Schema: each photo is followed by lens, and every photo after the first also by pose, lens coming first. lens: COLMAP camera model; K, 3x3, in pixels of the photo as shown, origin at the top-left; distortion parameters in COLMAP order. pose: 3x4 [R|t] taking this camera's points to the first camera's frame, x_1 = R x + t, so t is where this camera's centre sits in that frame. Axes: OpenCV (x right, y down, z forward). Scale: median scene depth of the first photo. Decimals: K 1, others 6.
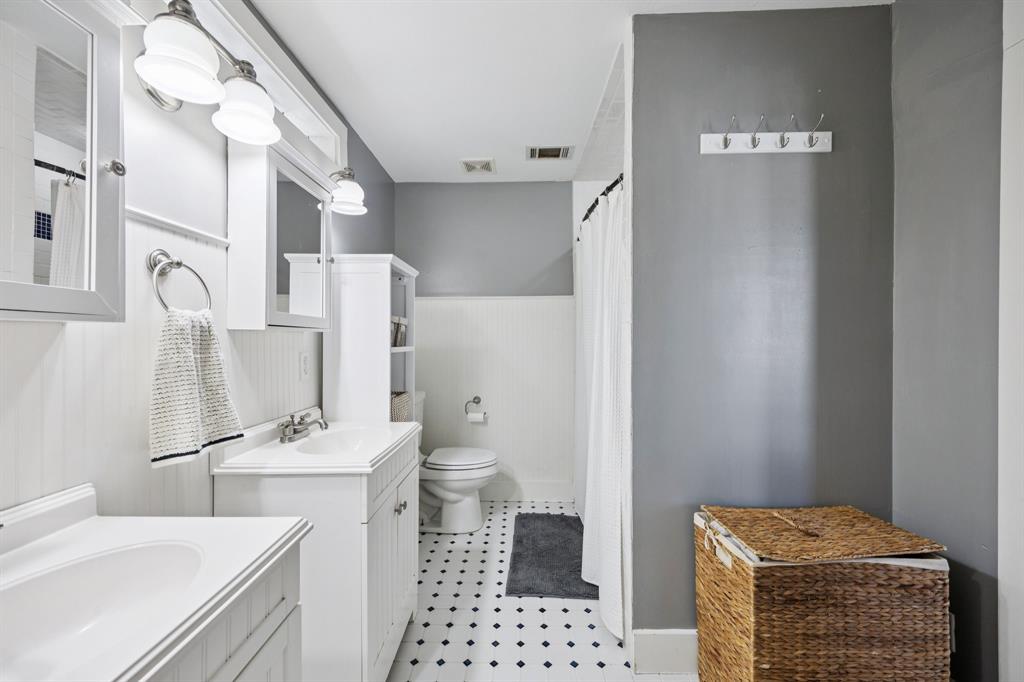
lens RADIAL K [[427.8, 0, 512.0], [0, 427.8, 341.0], [0, 0, 1]] dist [0.000830, 0.000083]
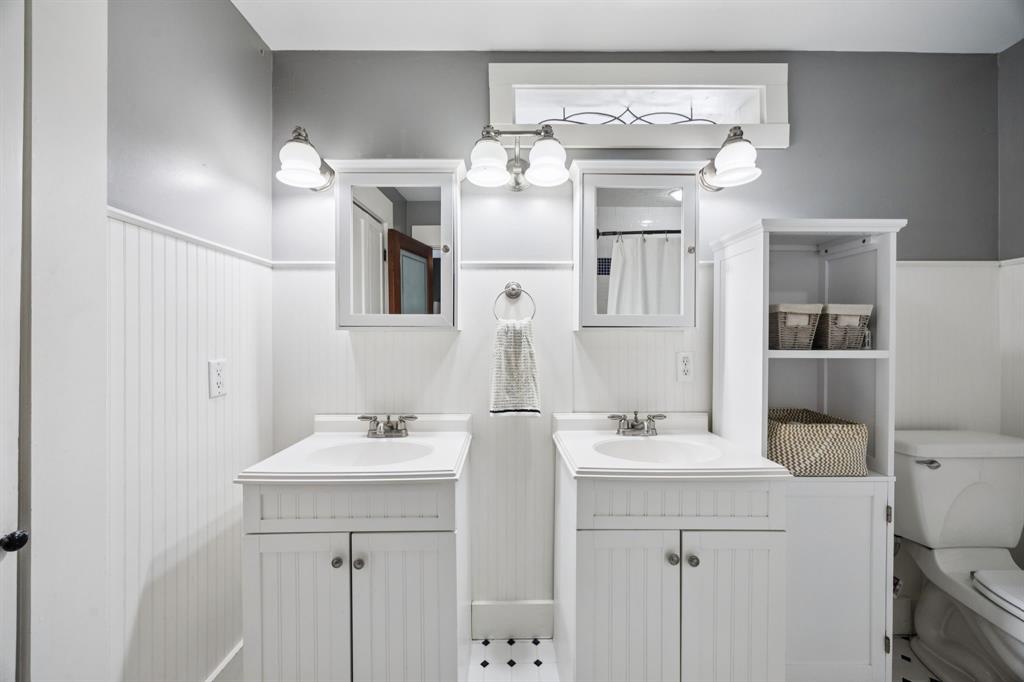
lens RADIAL K [[393.2, 0, 512.0], [0, 393.2, 341.0], [0, 0, 1]] dist [-0.001231, -0.000013]
pose [[0.017044, -0.001440, -0.999854, 0.388859], [-0.006631, 0.999977, -0.001553, 0.002975], [0.999833, 0.006656, 0.017034, 0.601573]]
